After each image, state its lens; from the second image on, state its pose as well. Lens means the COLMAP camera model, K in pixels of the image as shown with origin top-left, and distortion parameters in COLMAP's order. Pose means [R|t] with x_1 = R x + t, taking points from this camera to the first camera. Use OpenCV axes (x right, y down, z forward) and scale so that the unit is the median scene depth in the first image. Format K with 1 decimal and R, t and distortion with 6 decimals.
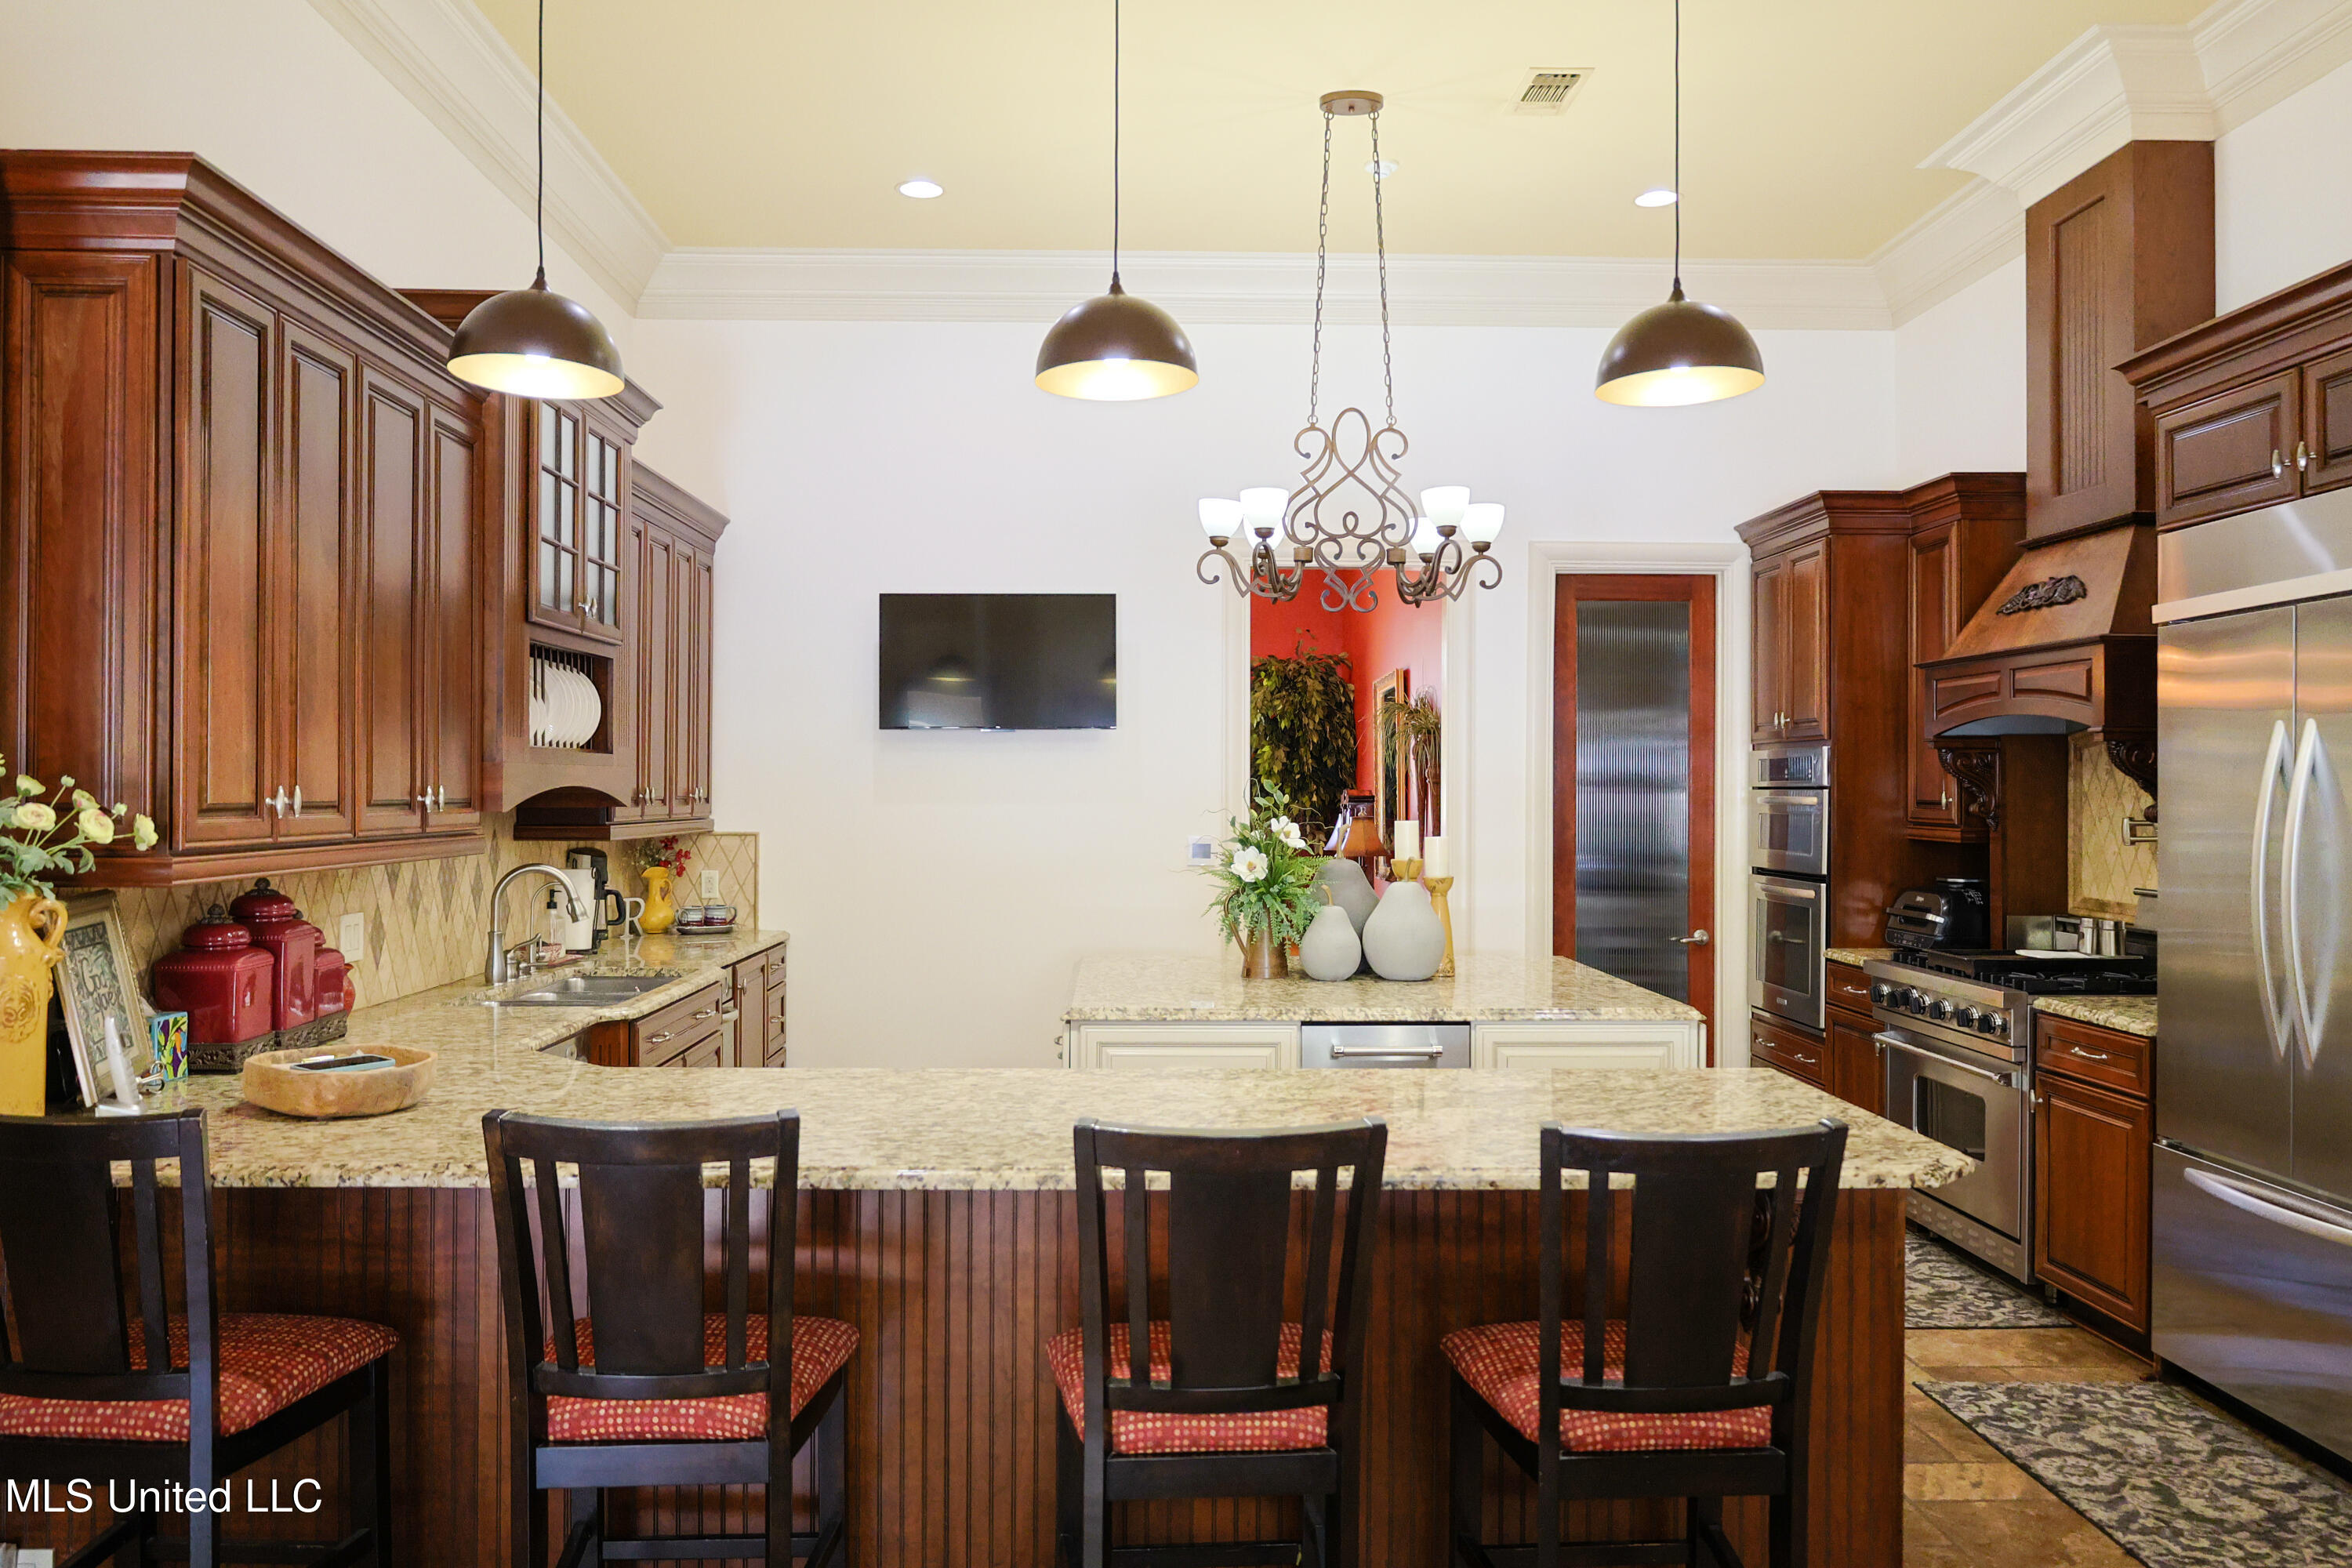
lens RADIAL K [[1696.8, 0, 1161.3], [0, 1696.8, 772.2], [0, 0, 1]] dist [-0.011490, 0.004600]
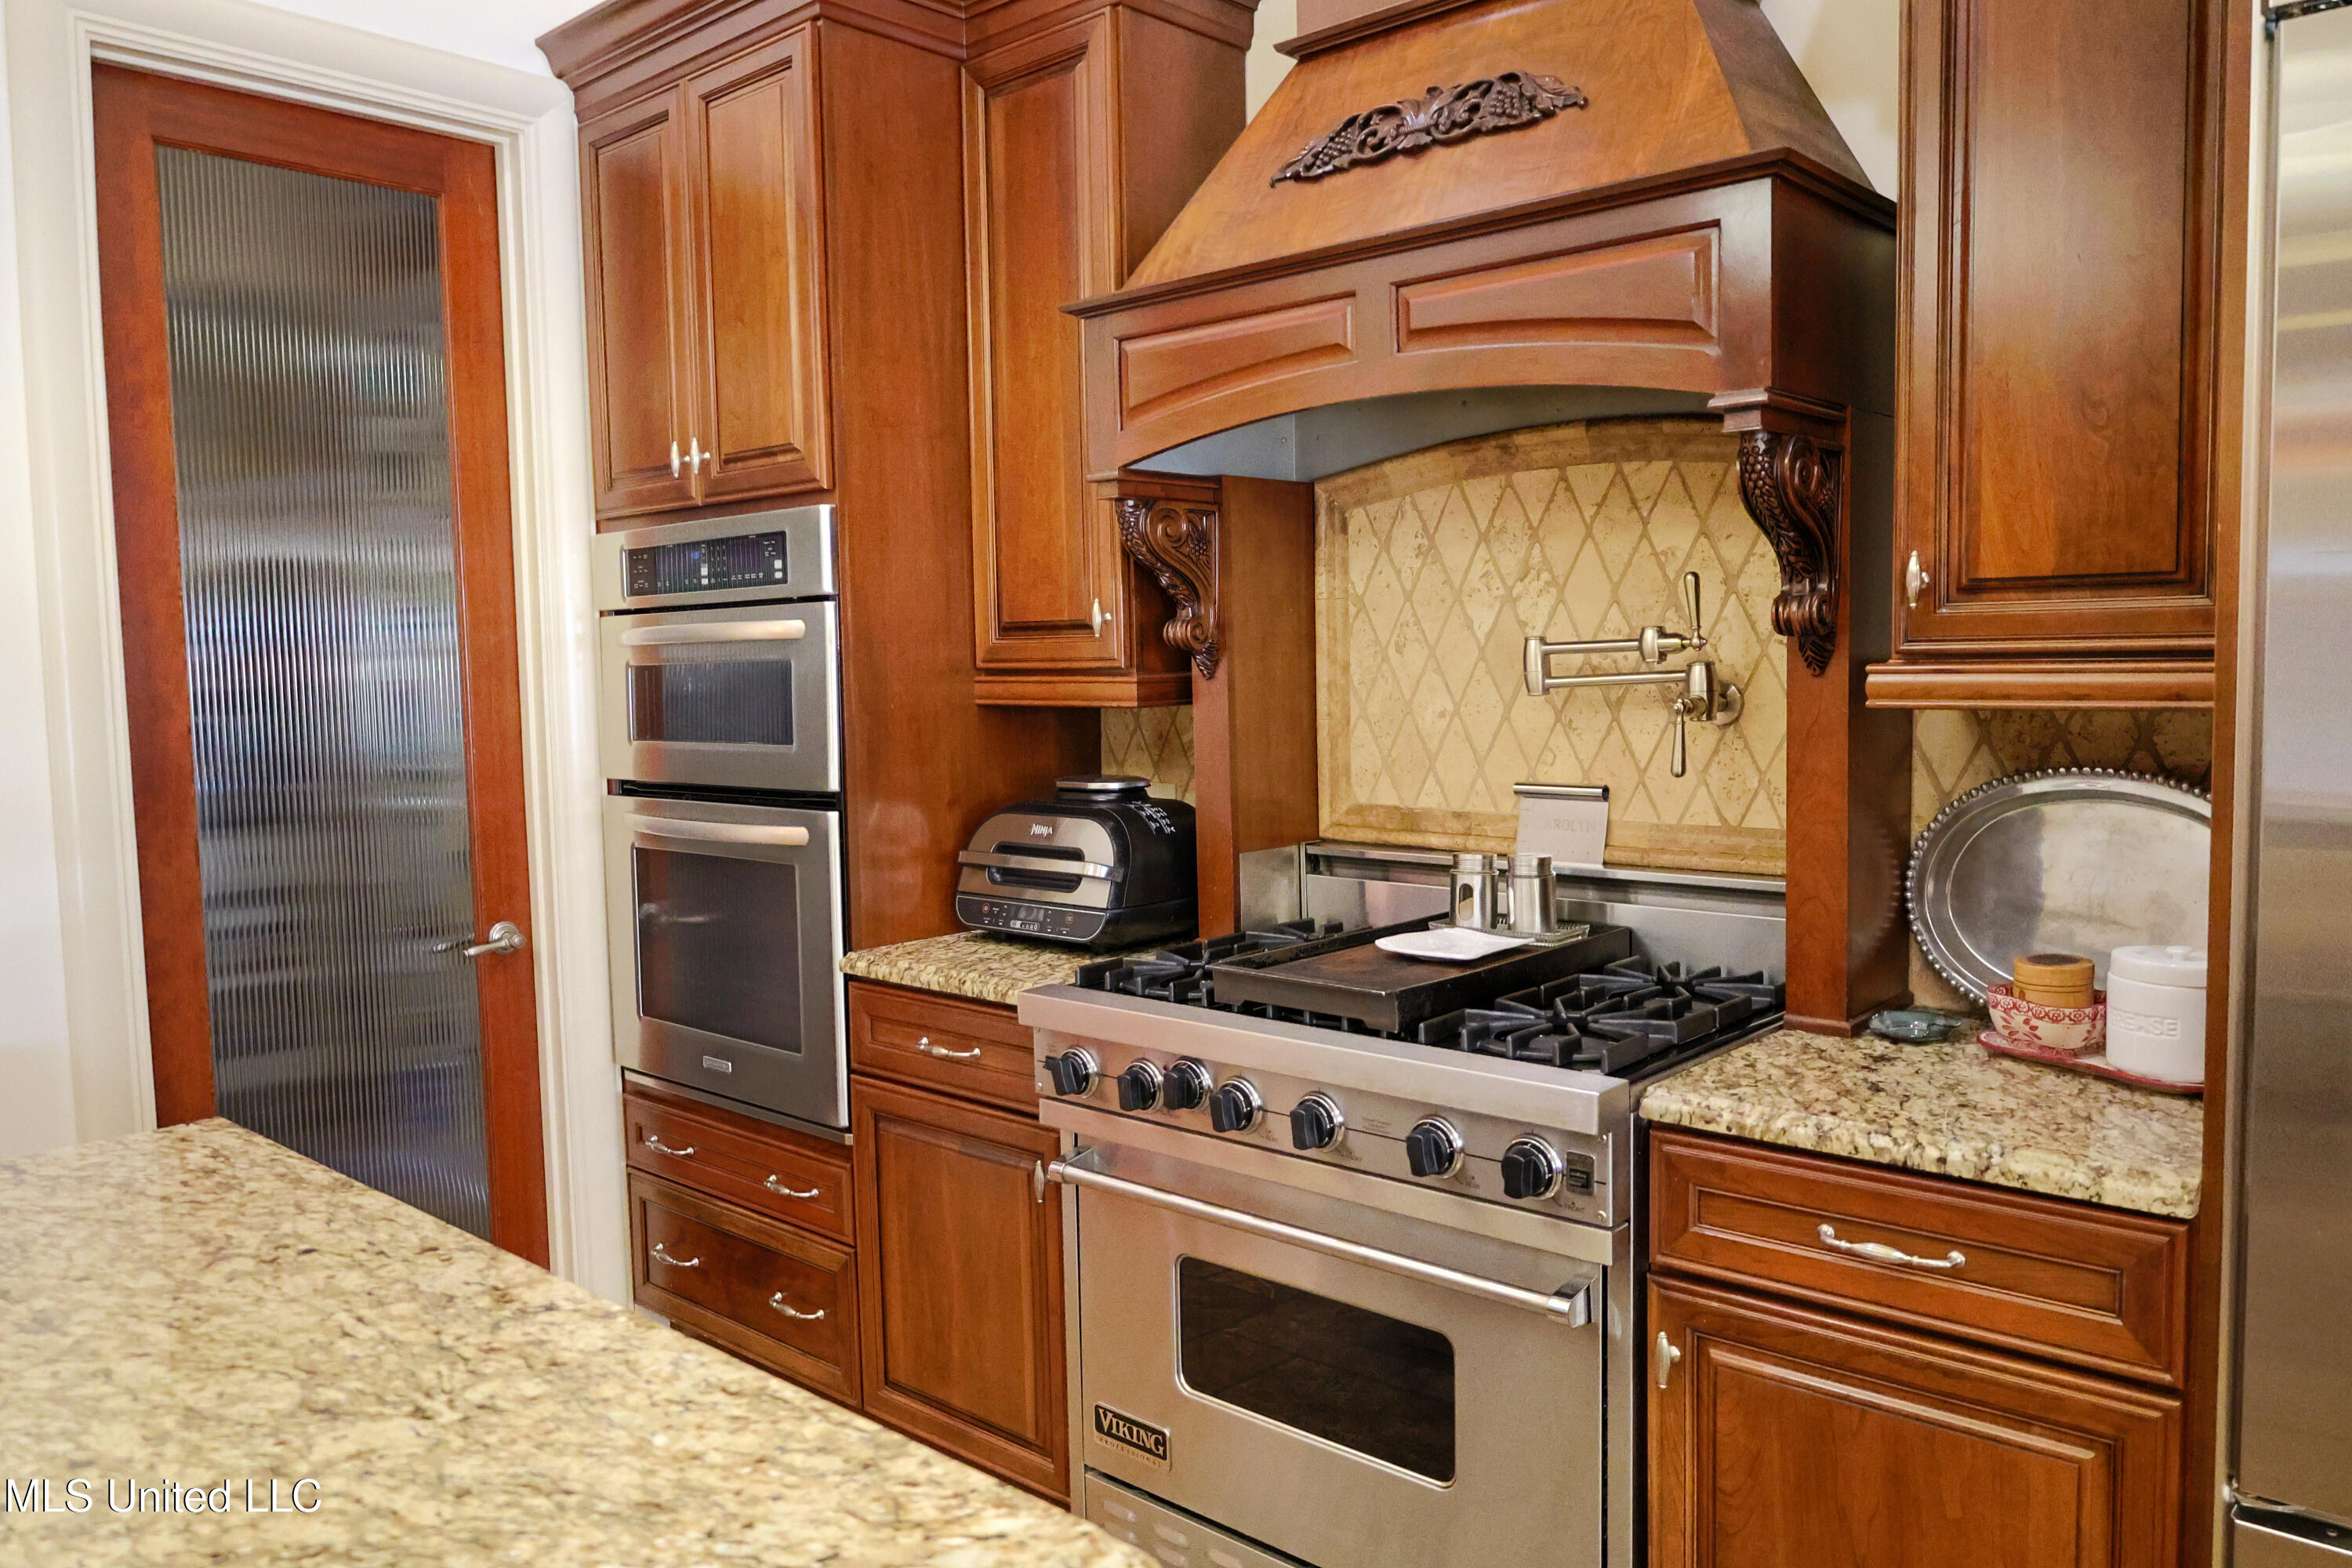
lens RADIAL K [[1696.8, 0, 1185.2], [0, 1696.8, 774.1], [0, 0, 1]] dist [-0.011490, 0.004600]
pose [[0.685775, -0.068836, 0.724551, 0.143969], [0.017405, 0.996784, 0.078226, 0.024674], [-0.727606, -0.041034, 0.684767, 0.694568]]
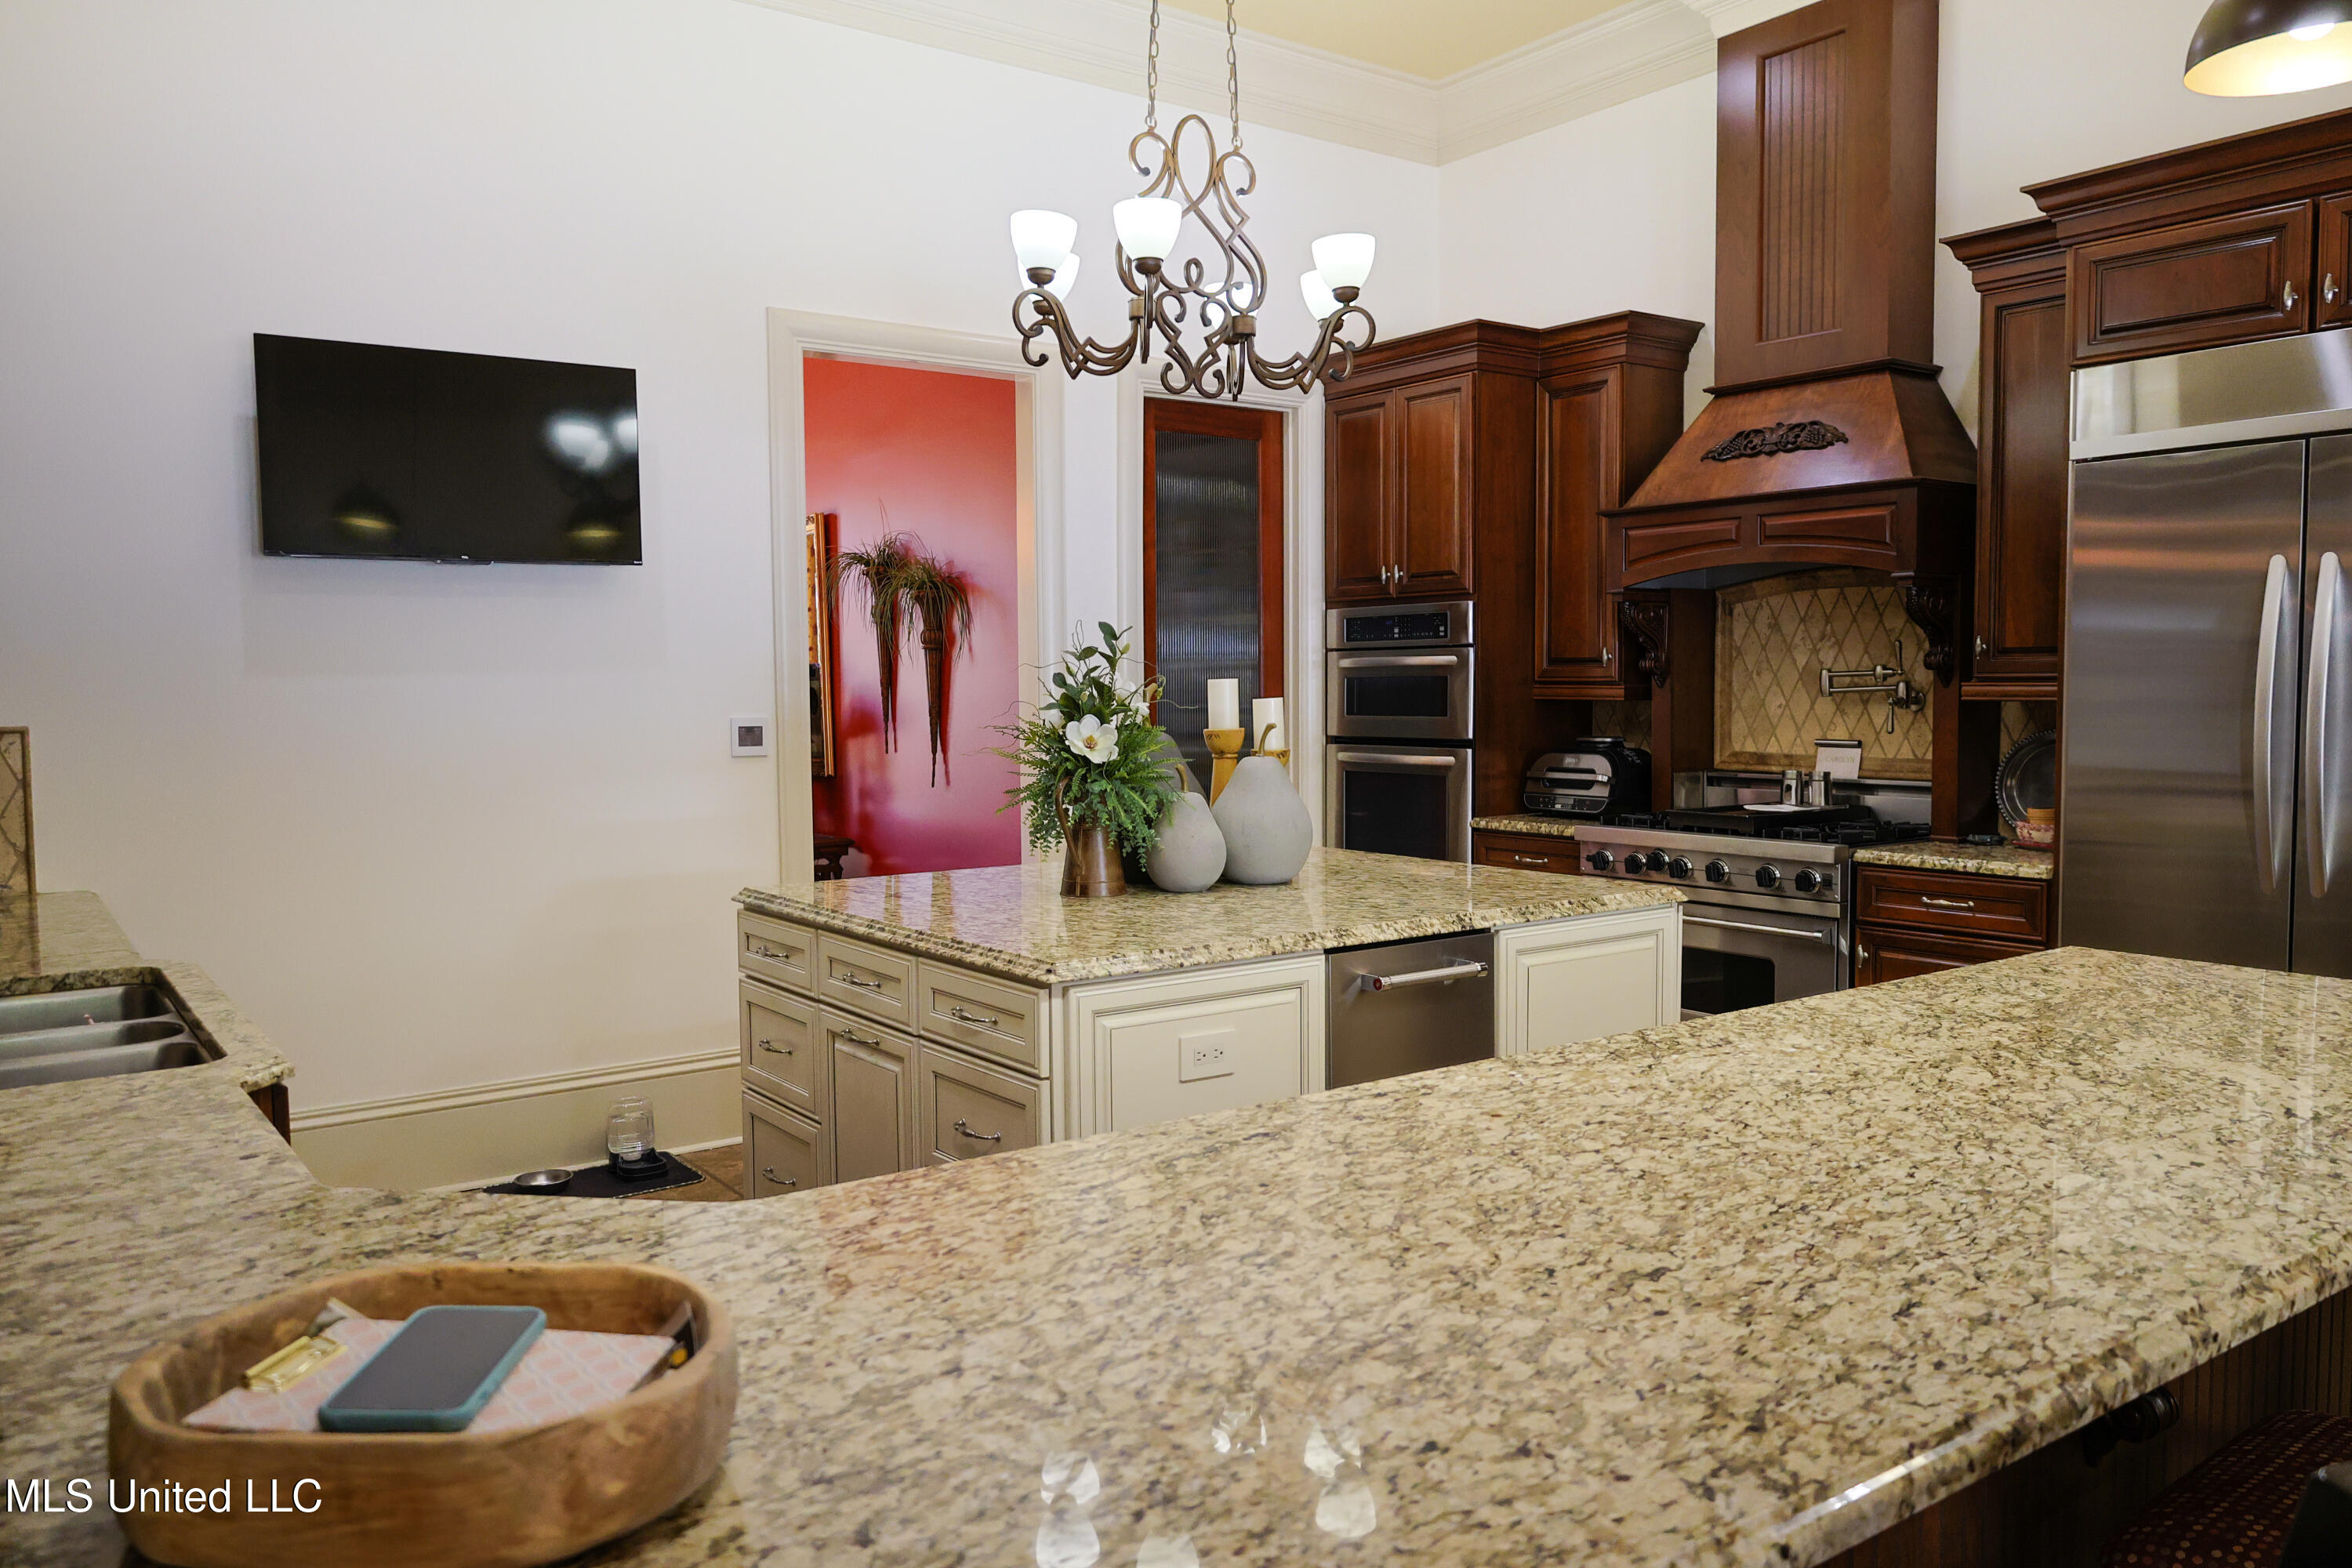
lens RADIAL K [[1696.8, 0, 1174.5], [0, 1696.8, 766.7], [0, 0, 1]] dist [-0.011490, 0.004600]
pose [[0.822029, -0.037198, 0.568230, -0.302721], [0.004850, 0.998285, 0.058333, 0.022805], [-0.569425, -0.045196, 0.820800, 0.364512]]
